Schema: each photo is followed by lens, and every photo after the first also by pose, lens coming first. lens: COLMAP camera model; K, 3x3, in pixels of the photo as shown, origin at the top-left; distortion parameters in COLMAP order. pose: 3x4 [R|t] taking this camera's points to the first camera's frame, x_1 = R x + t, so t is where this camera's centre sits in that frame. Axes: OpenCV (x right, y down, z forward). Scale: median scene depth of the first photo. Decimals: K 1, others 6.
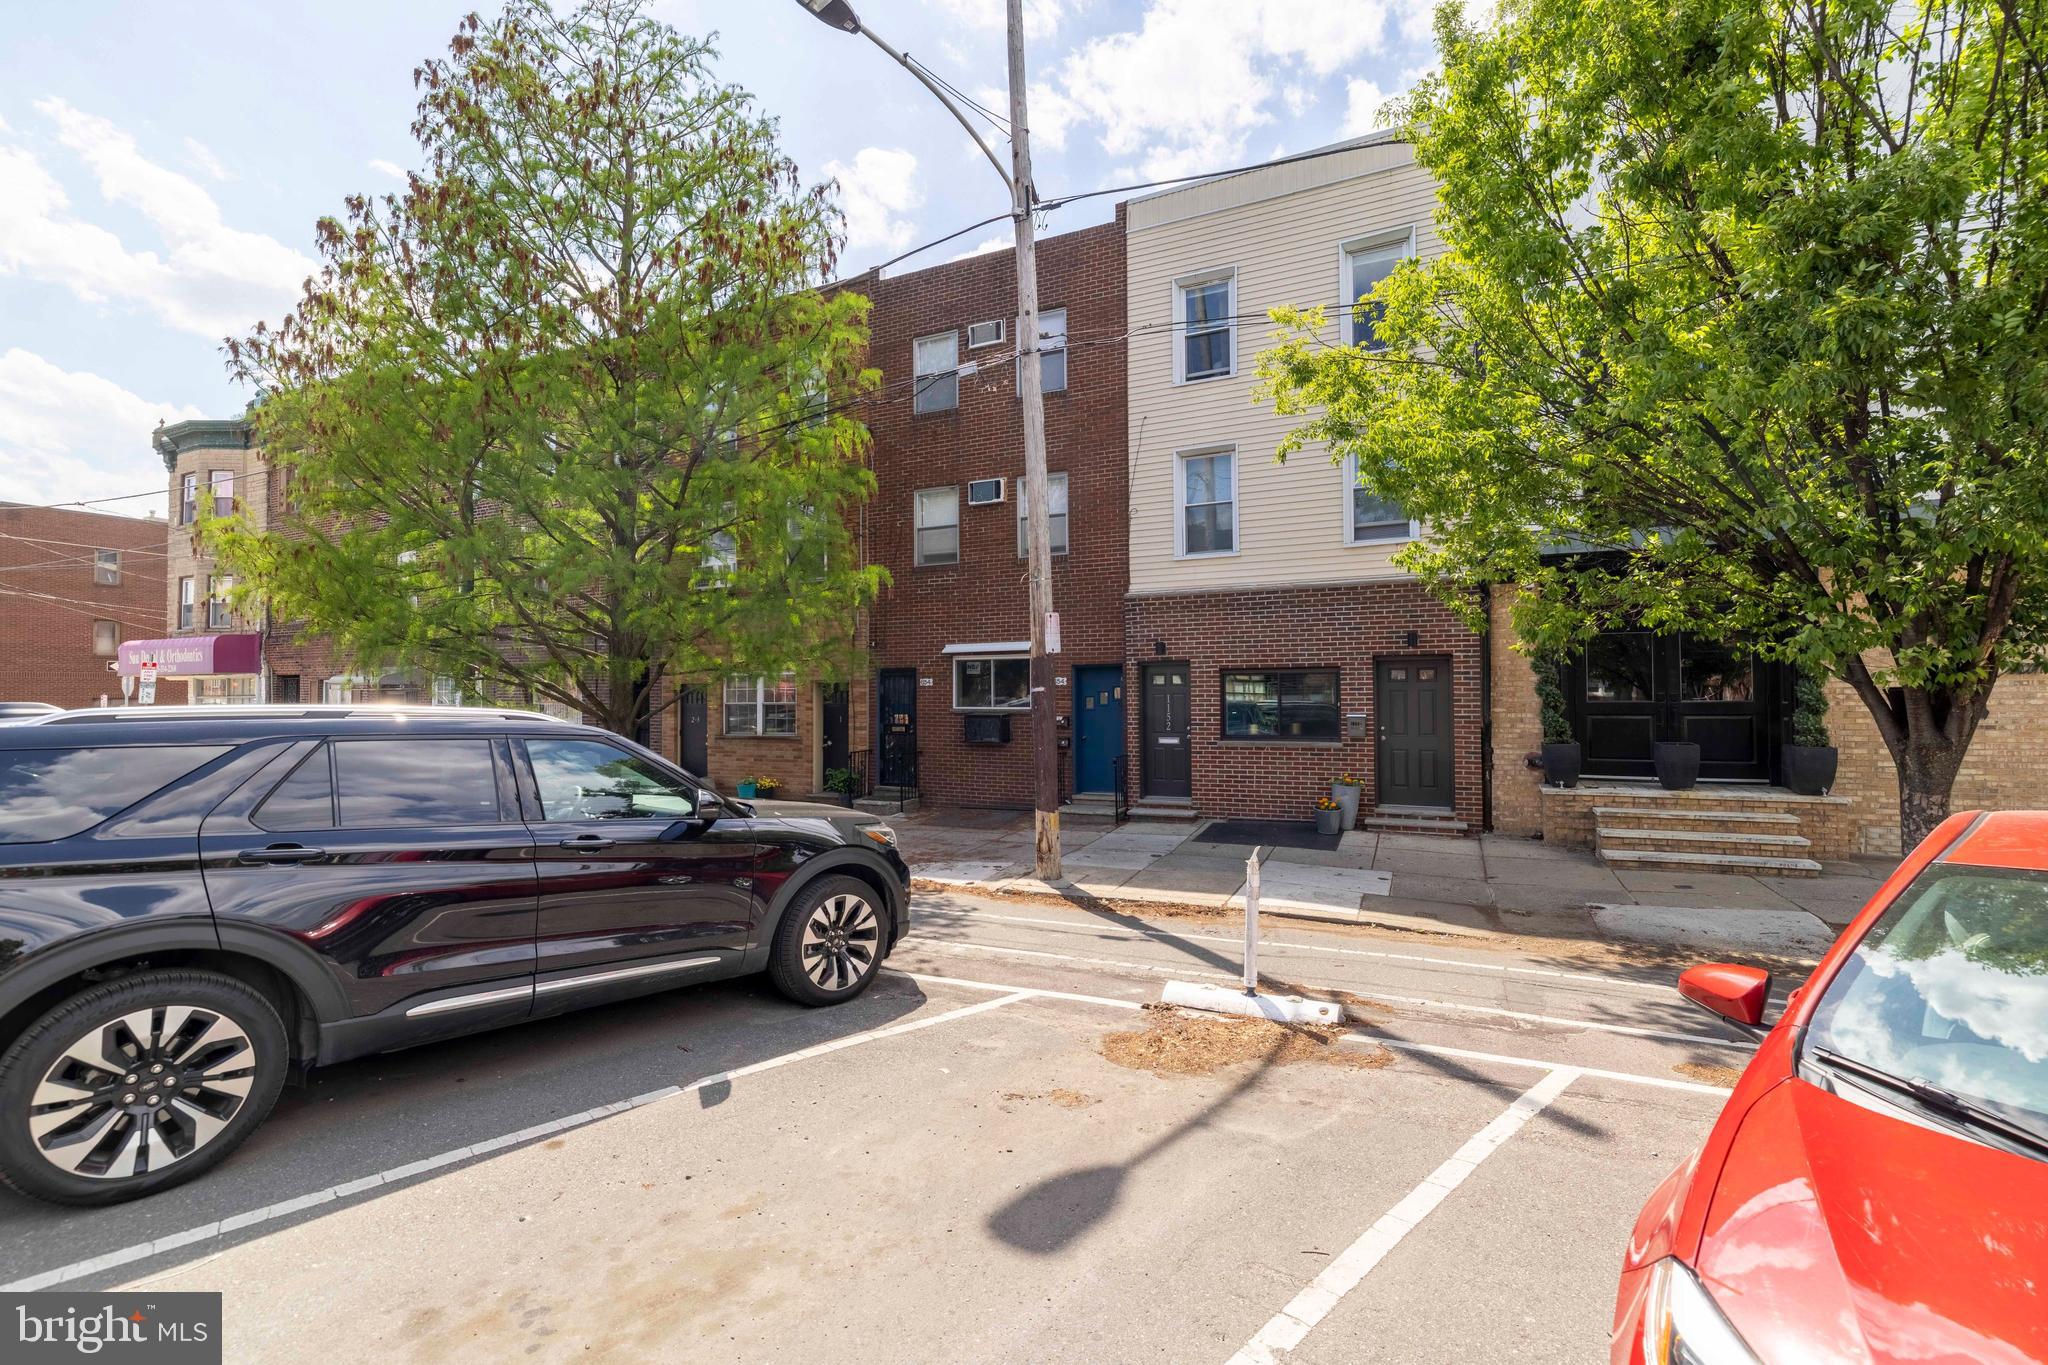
lens RADIAL K [[893.5, 0, 1022.6], [0, 893.5, 654.0], [0, 0, 1]] dist [-0.000201, 0.000053]
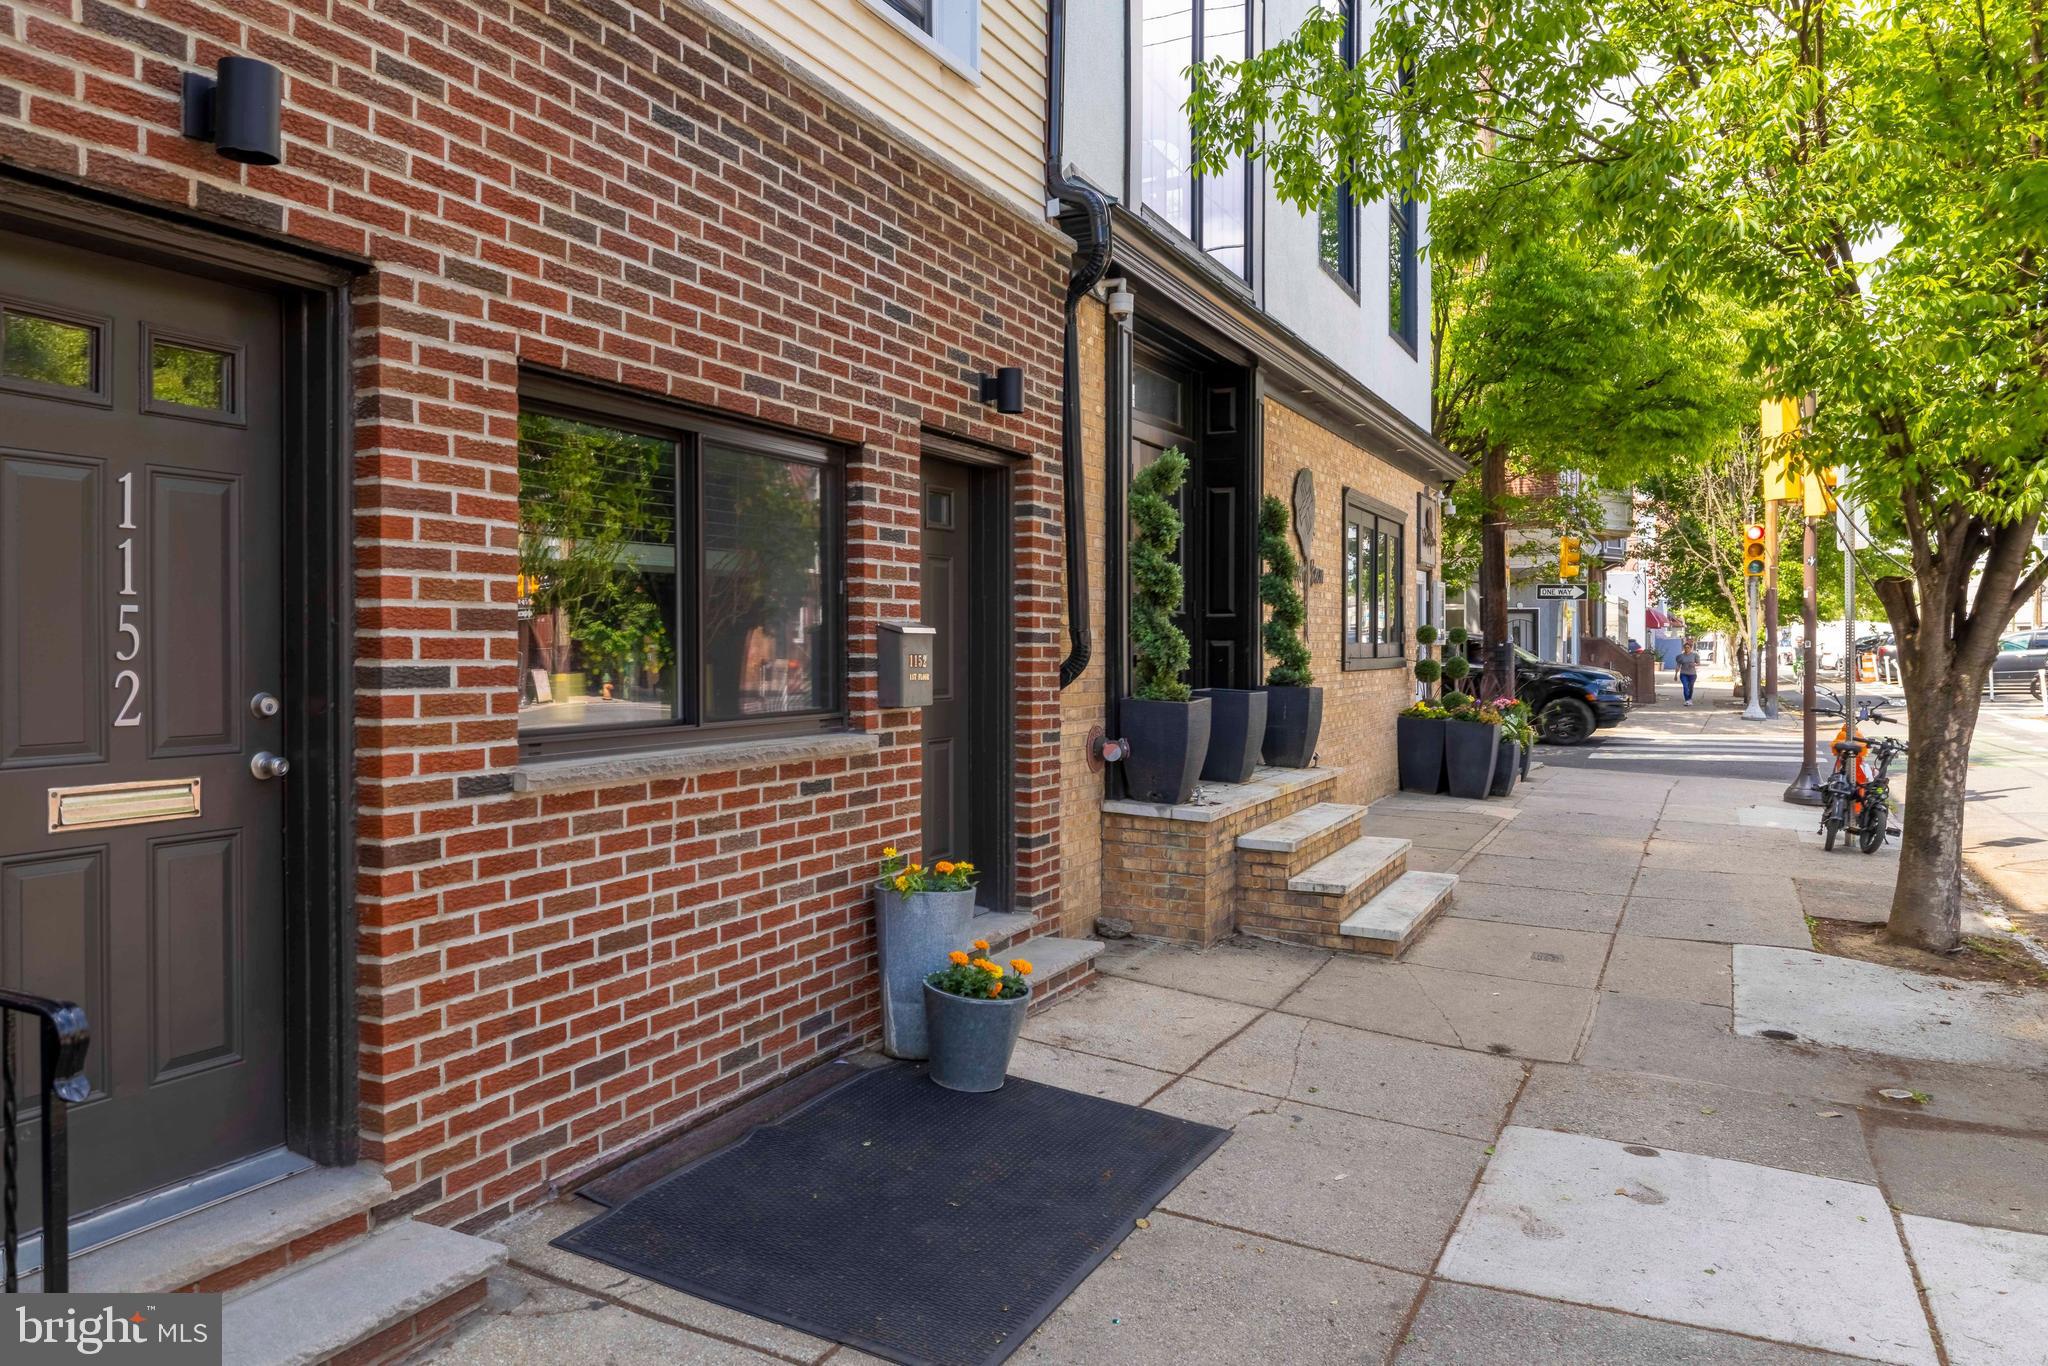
lens RADIAL K [[1413.6, 0, 1021.8], [0, 1413.6, 662.6], [0, 0, 1]] dist [0.010336, -0.035279]
pose [[0.011696, -0.009331, 0.999888, -0.059568], [-0.058934, 0.998212, 0.010005, 0.070392], [-0.998193, -0.059044, 0.011125, 0.936000]]
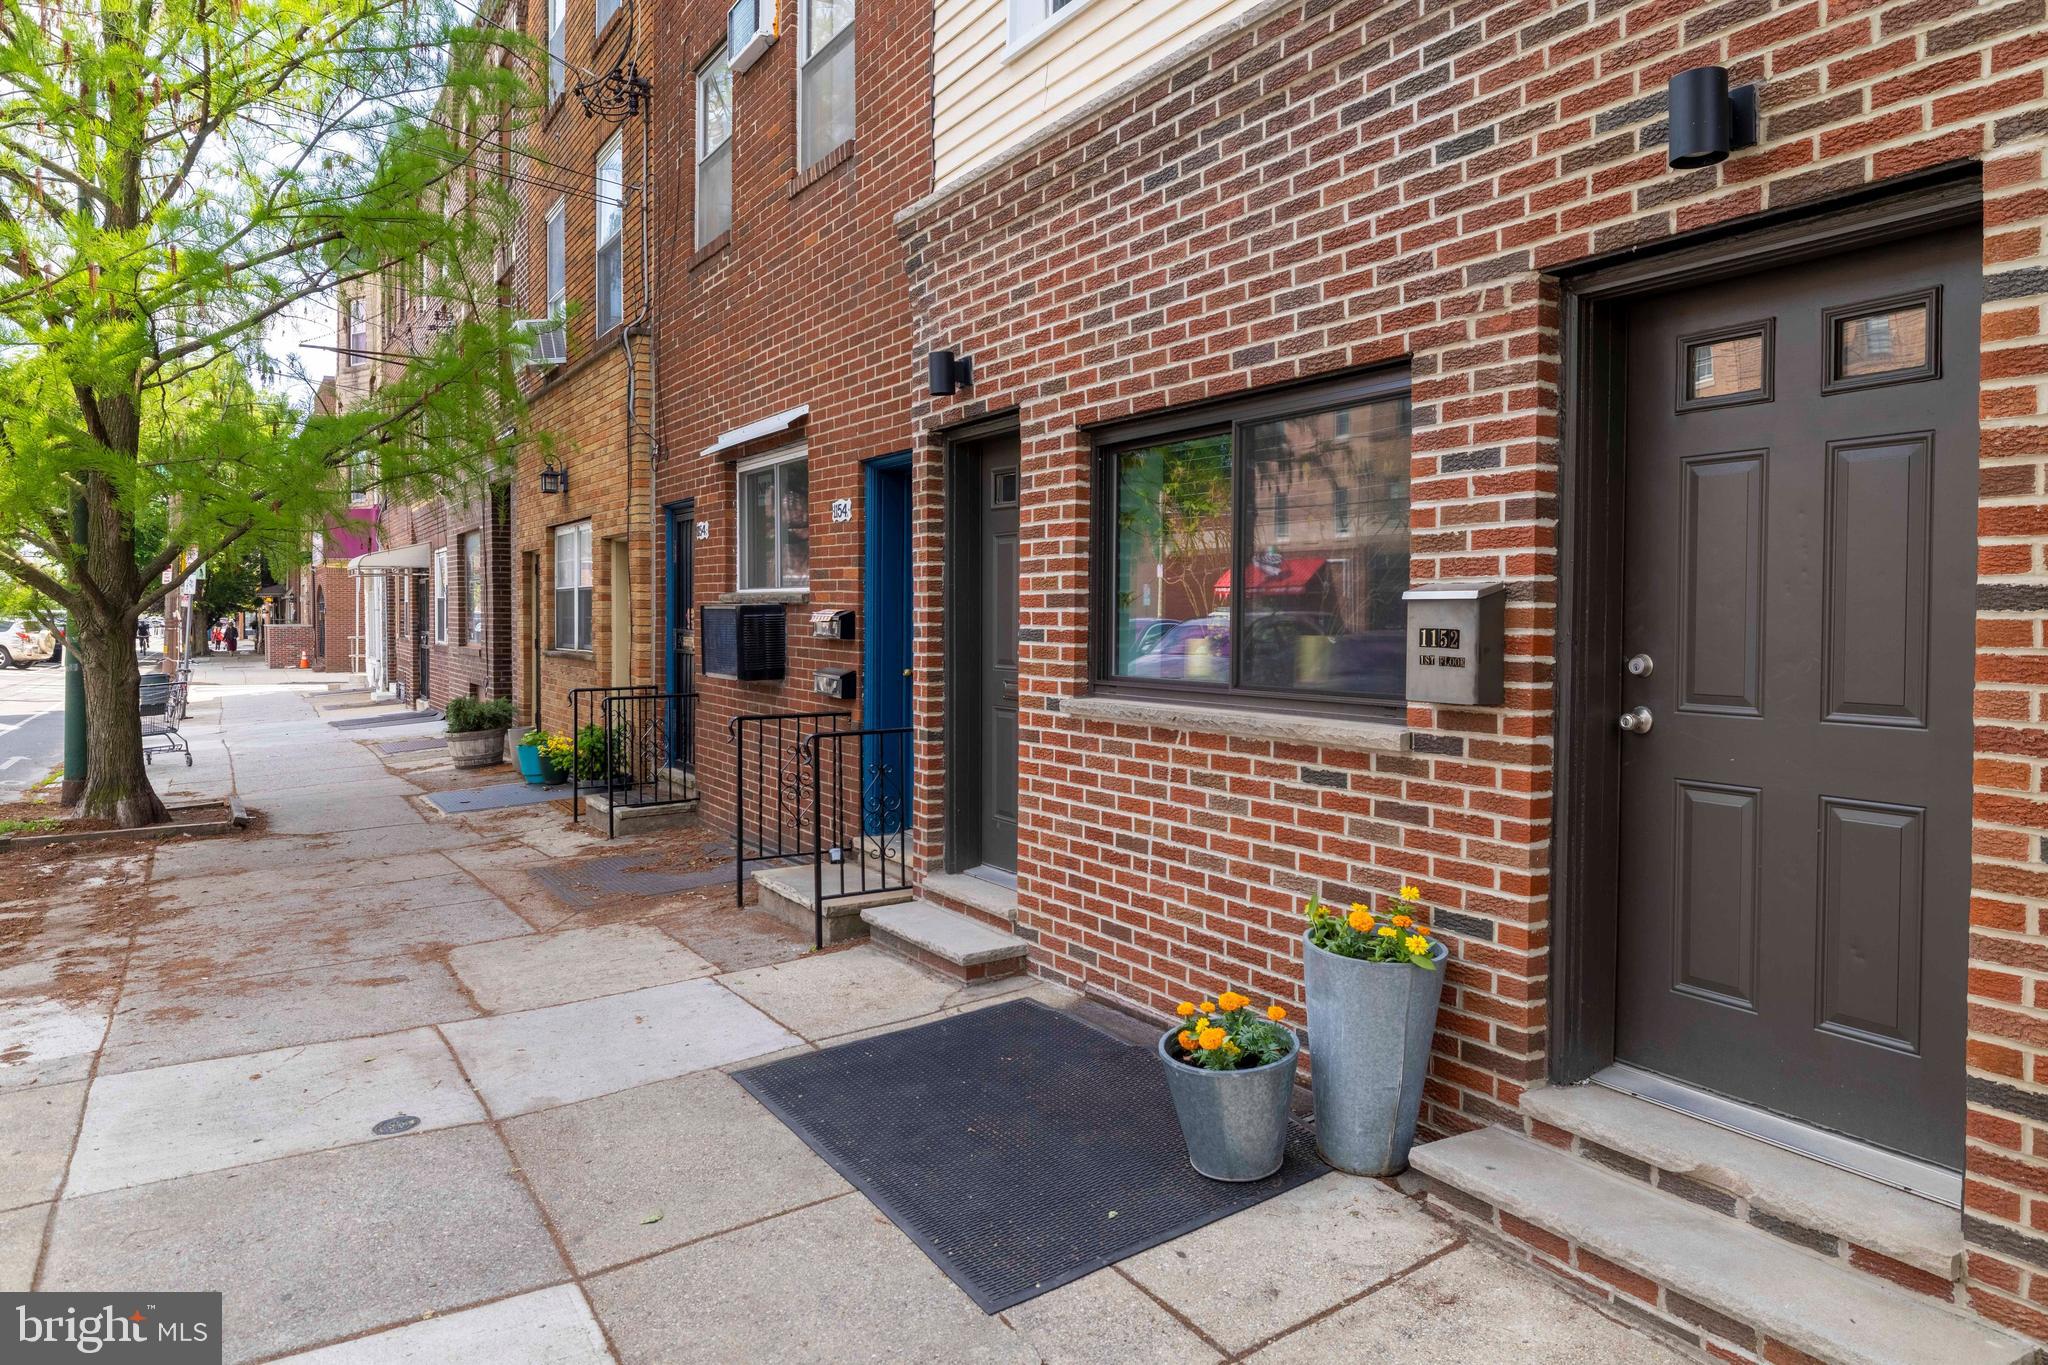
lens RADIAL K [[1316.0, 0, 1020.5], [0, 1316.0, 655.4], [0, 0, 1]] dist [0.001020, -0.001753]
pose [[0.832197, 0.020160, -0.554114, 0.444059], [0.027760, 0.996571, 0.077949, 0.055440], [0.553785, -0.080251, 0.828783, 0.692203]]
